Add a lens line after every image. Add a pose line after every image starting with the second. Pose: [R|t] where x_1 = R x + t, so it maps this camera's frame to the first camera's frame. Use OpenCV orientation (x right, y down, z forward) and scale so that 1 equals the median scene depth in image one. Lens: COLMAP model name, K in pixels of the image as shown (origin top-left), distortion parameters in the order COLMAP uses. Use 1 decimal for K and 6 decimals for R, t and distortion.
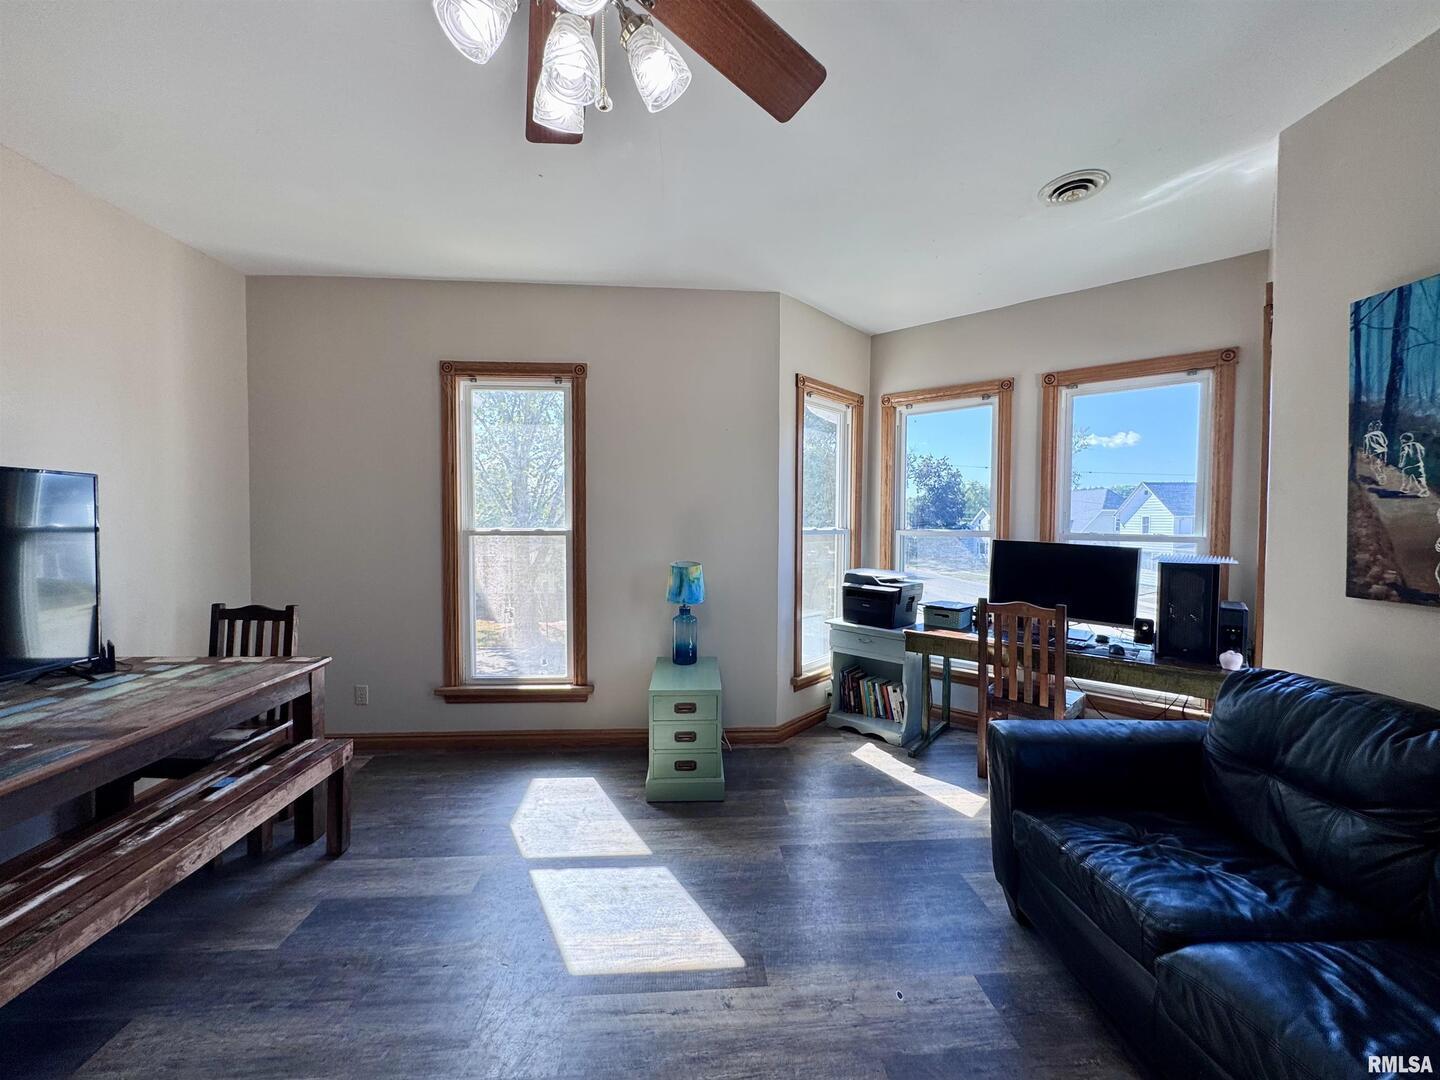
lens RADIAL K [[577.9, 0, 720.0], [0, 577.9, 540.0], [0, 0, 1]] dist [0.000420, -0.000190]
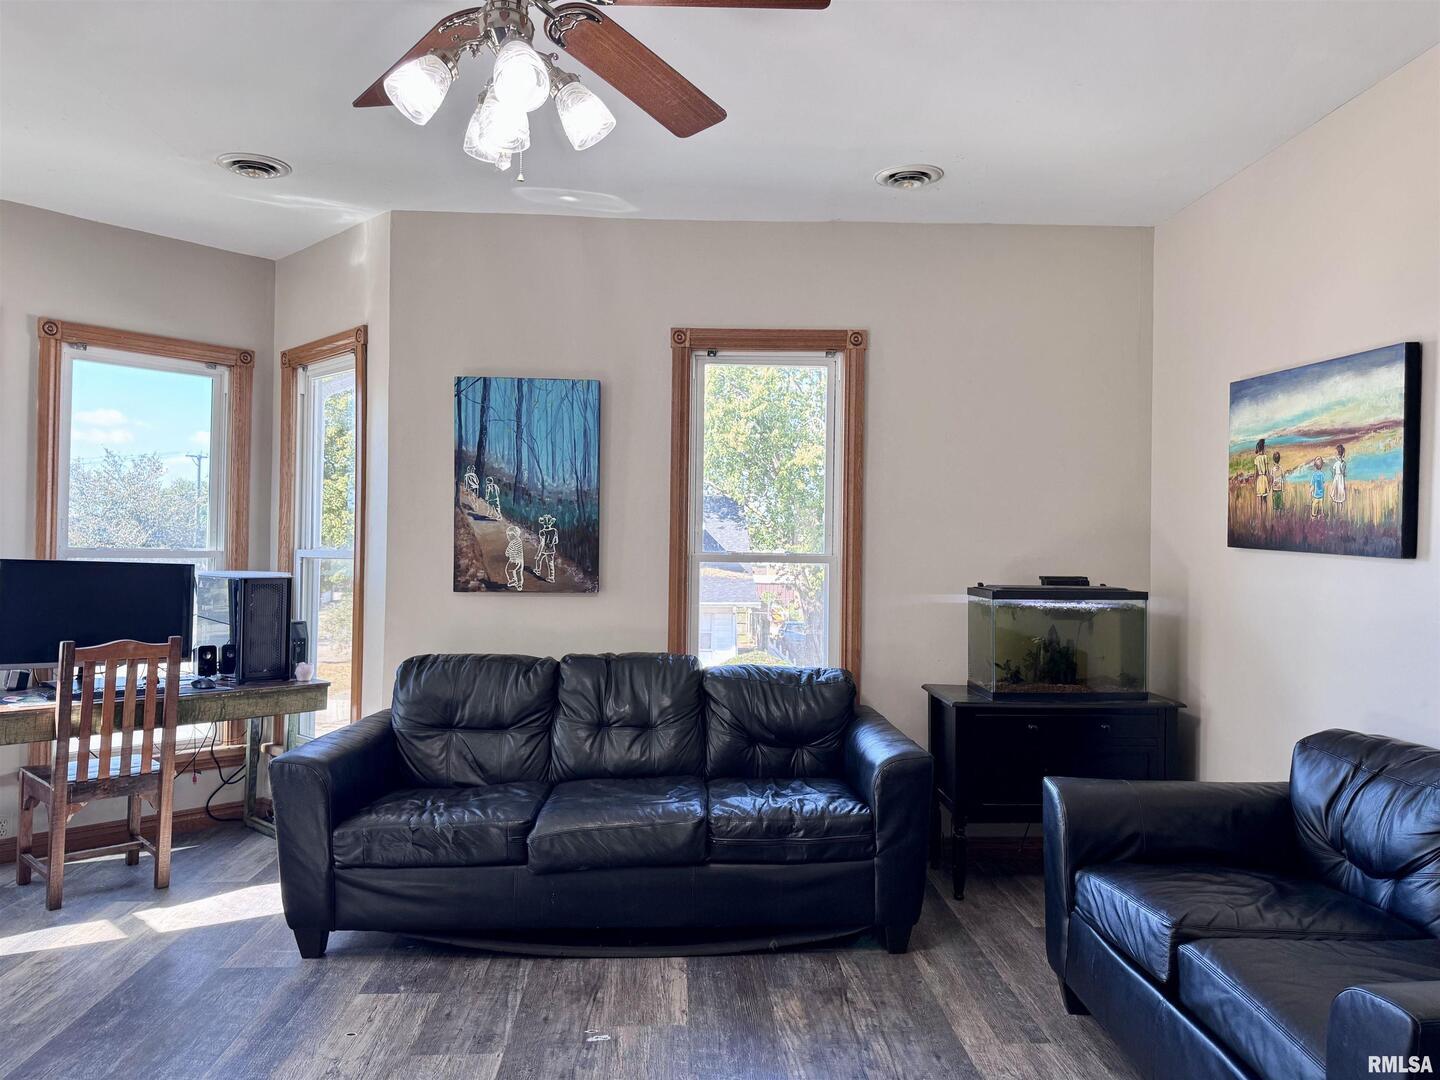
lens RADIAL K [[1024.2, 0, 720.0], [0, 1024.2, 540.0], [0, 0, 1]] dist [0.067766, -0.092439]
pose [[0.026462, -0.003719, 0.999643, -1.347936], [0.020933, 0.999776, 0.003166, -0.018354], [-0.999431, 0.020842, 0.026534, 0.322423]]
